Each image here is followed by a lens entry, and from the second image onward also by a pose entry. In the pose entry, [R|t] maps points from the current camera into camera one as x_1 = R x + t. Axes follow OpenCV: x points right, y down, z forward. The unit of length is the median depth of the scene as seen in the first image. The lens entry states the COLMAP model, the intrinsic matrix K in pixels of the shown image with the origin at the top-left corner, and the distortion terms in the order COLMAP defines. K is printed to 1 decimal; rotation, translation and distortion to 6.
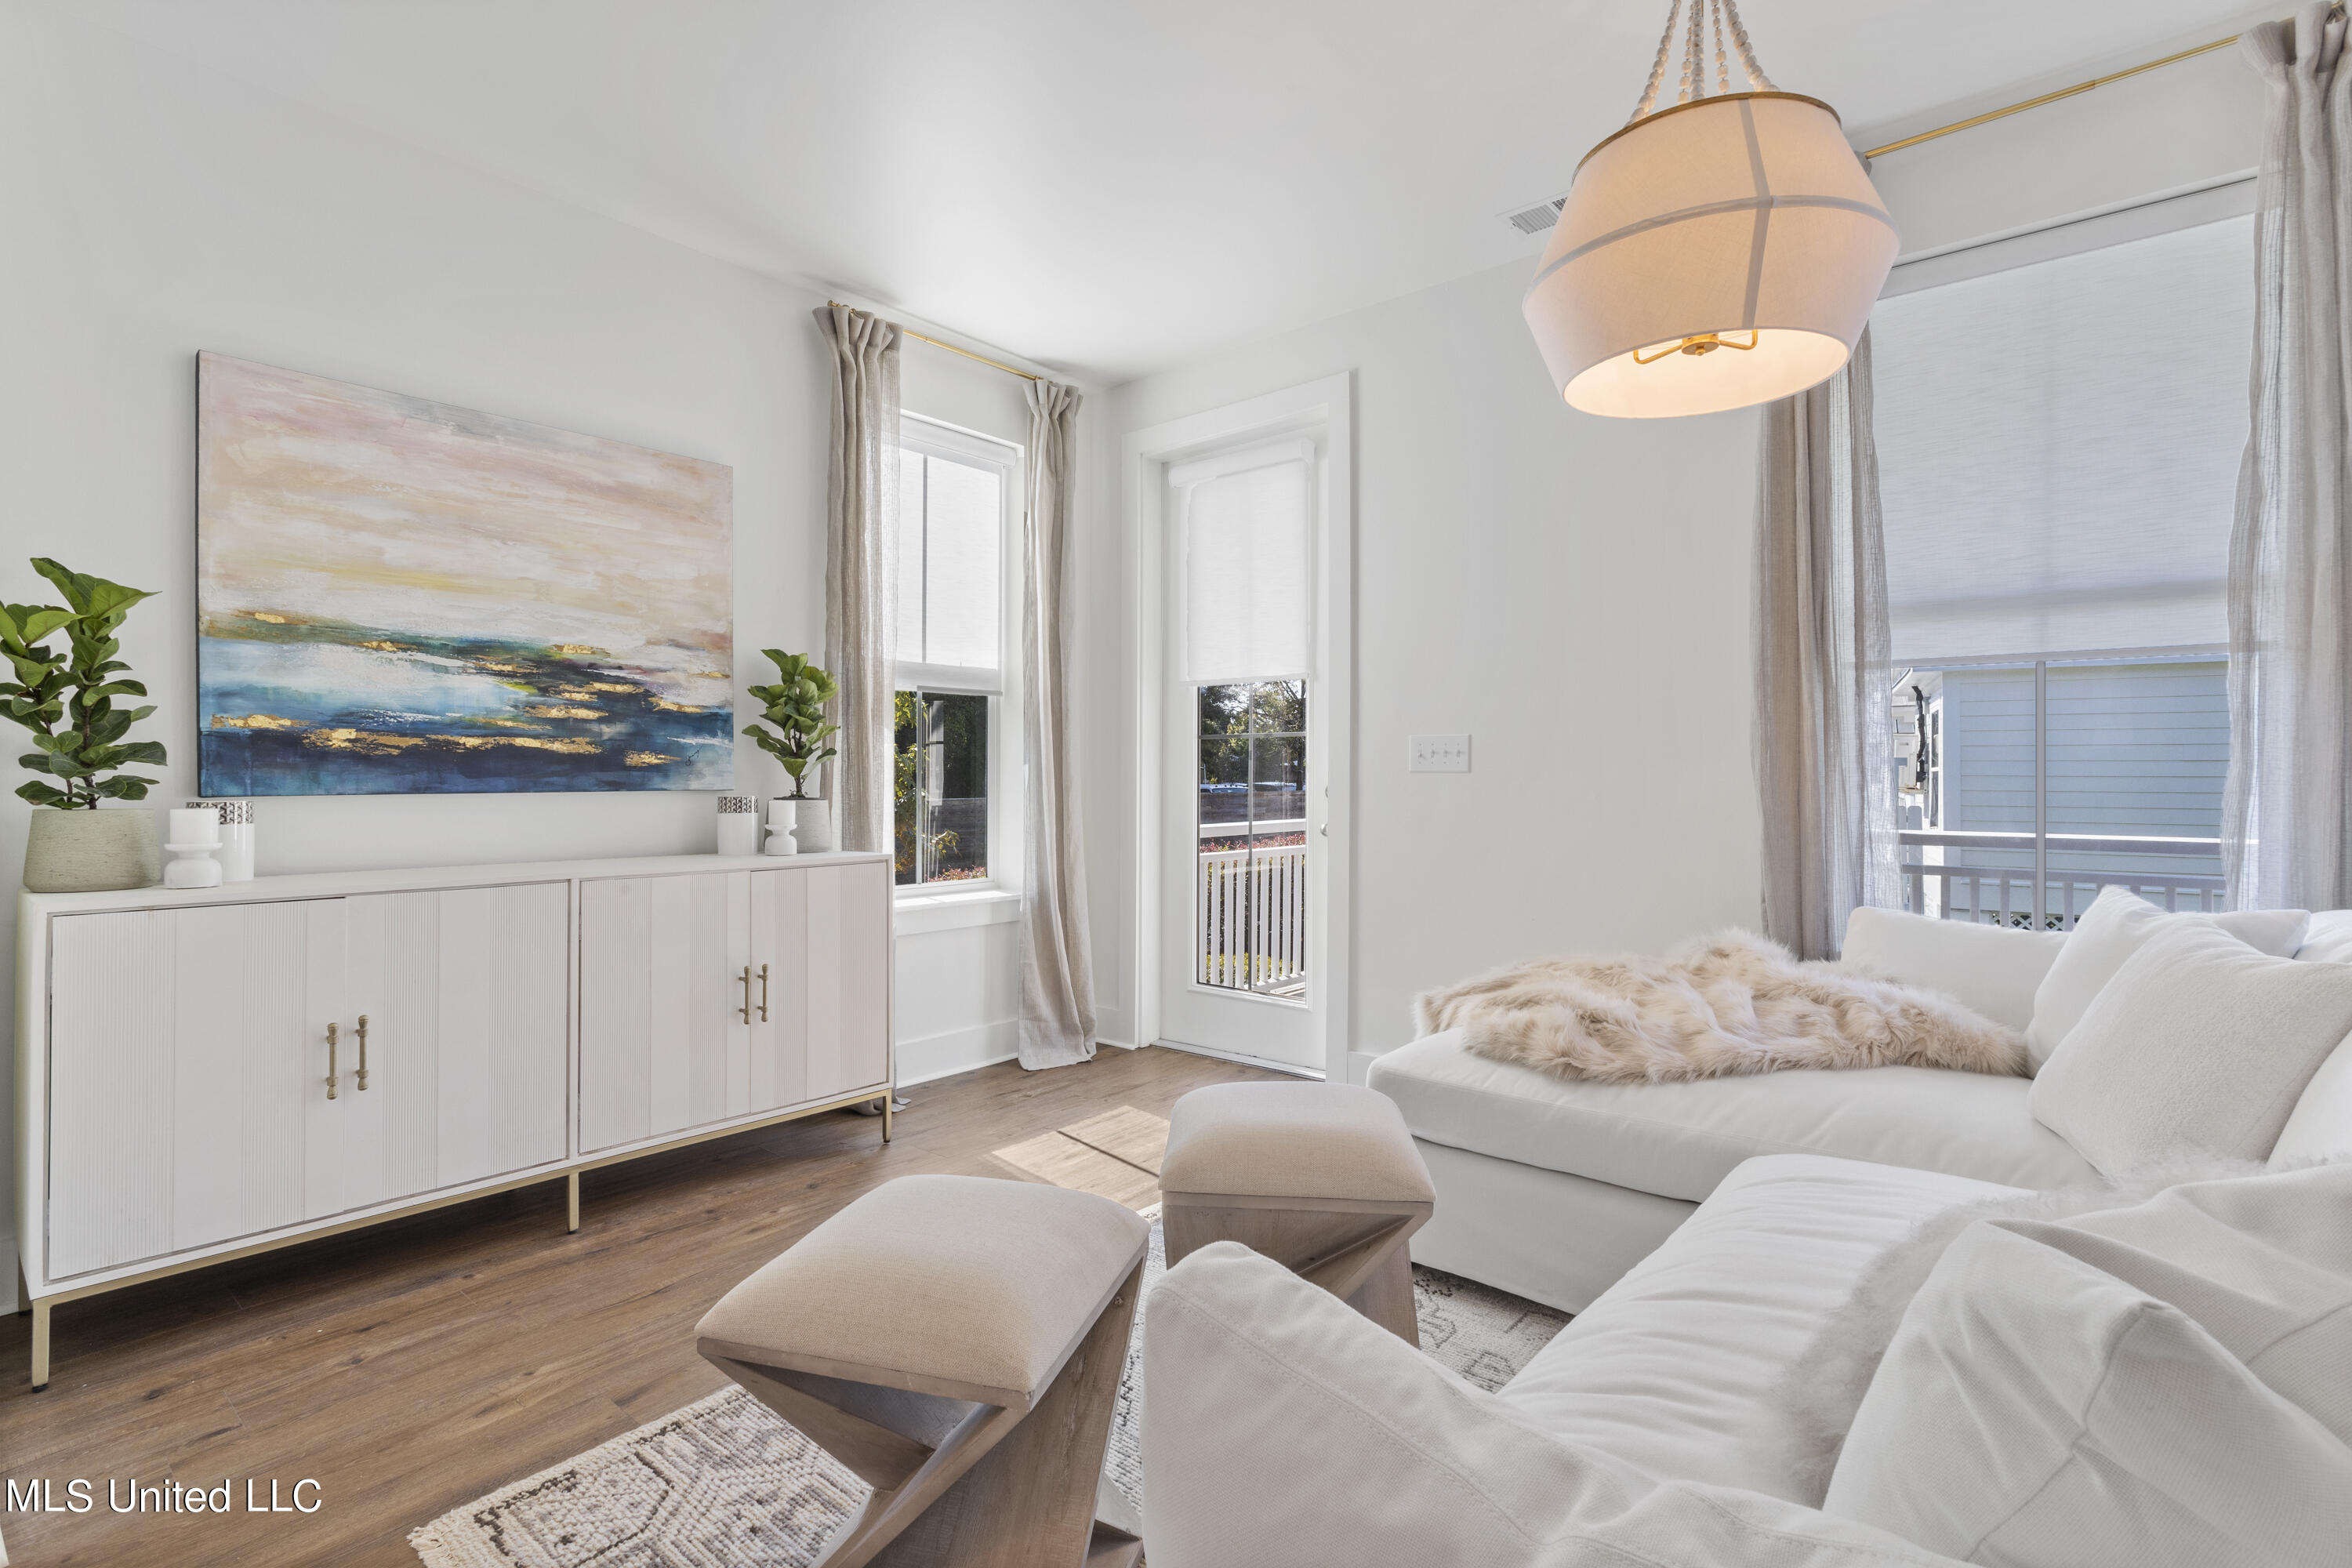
lens RADIAL K [[1137.9, 0, 1176.0], [0, 1137.9, 784.0], [0, 0, 1]] dist [0.001591, 0.000447]
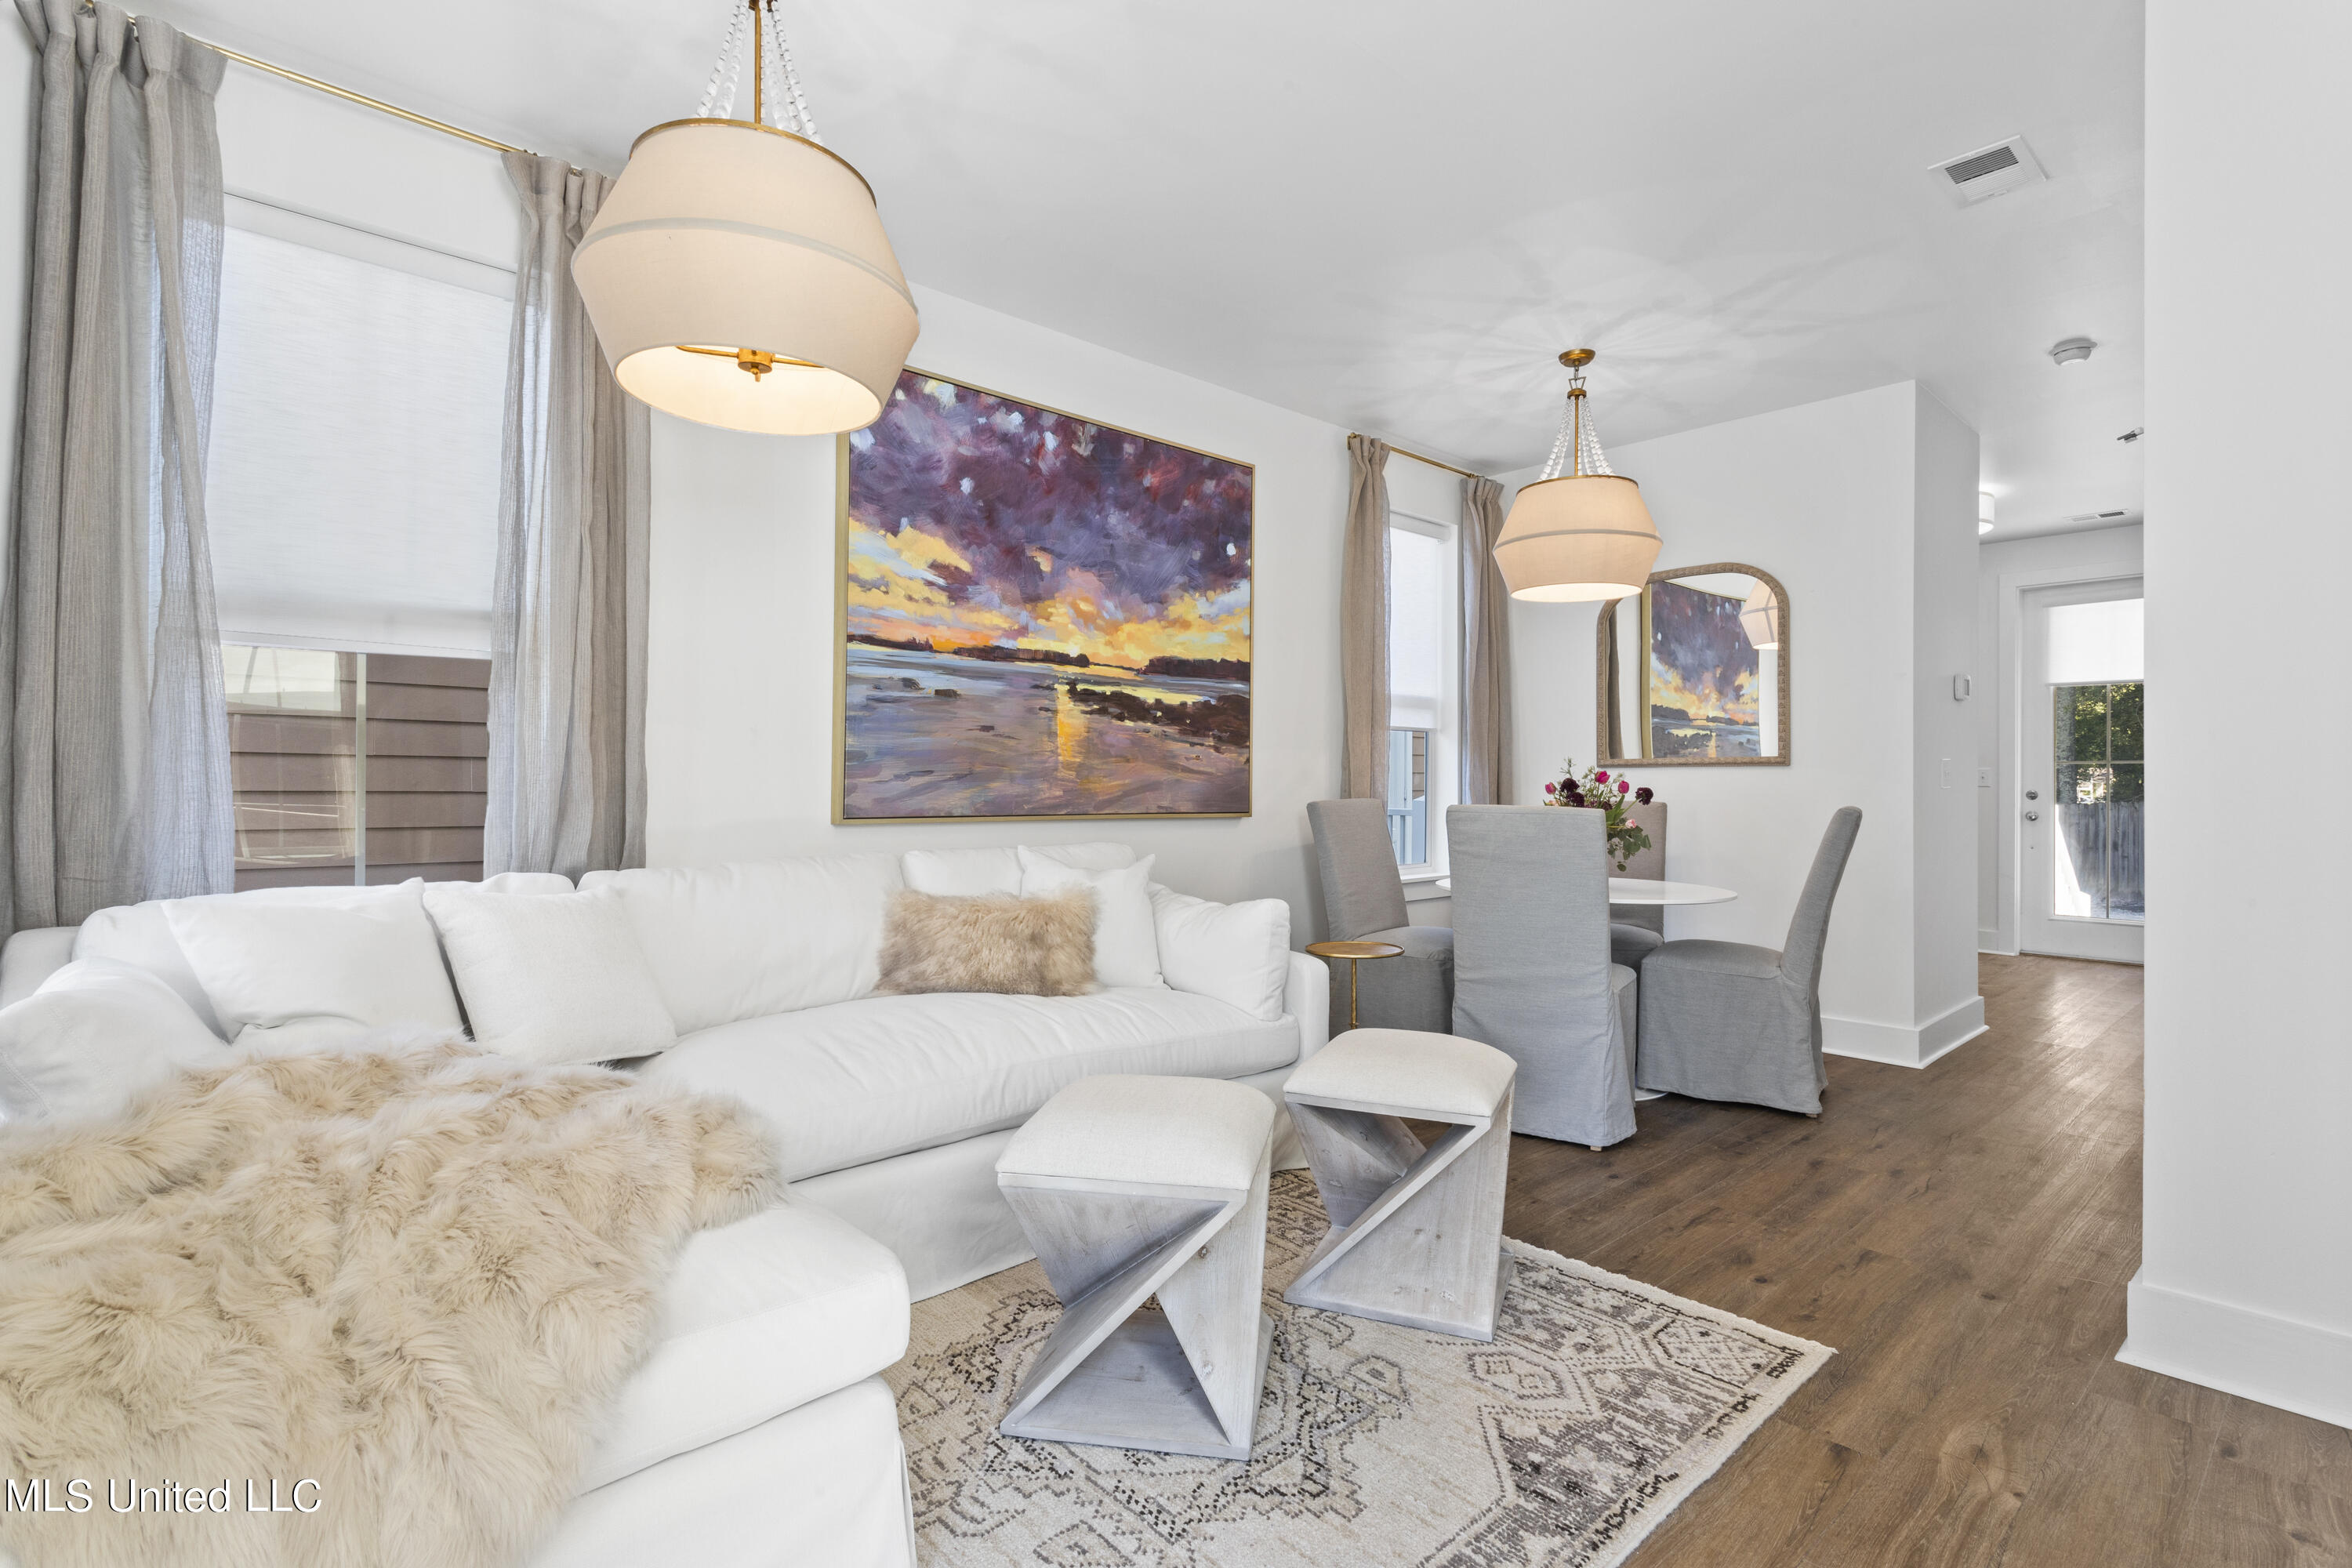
lens RADIAL K [[1137.9, 0, 1176.0], [0, 1137.9, 784.0], [0, 0, 1]] dist [0.001591, 0.000447]
pose [[-0.990352, -0.012522, 0.138006, -0.074079], [-0.012669, 0.999920, -0.000186, 0.006026], [-0.137993, -0.001933, -0.990431, 2.175401]]
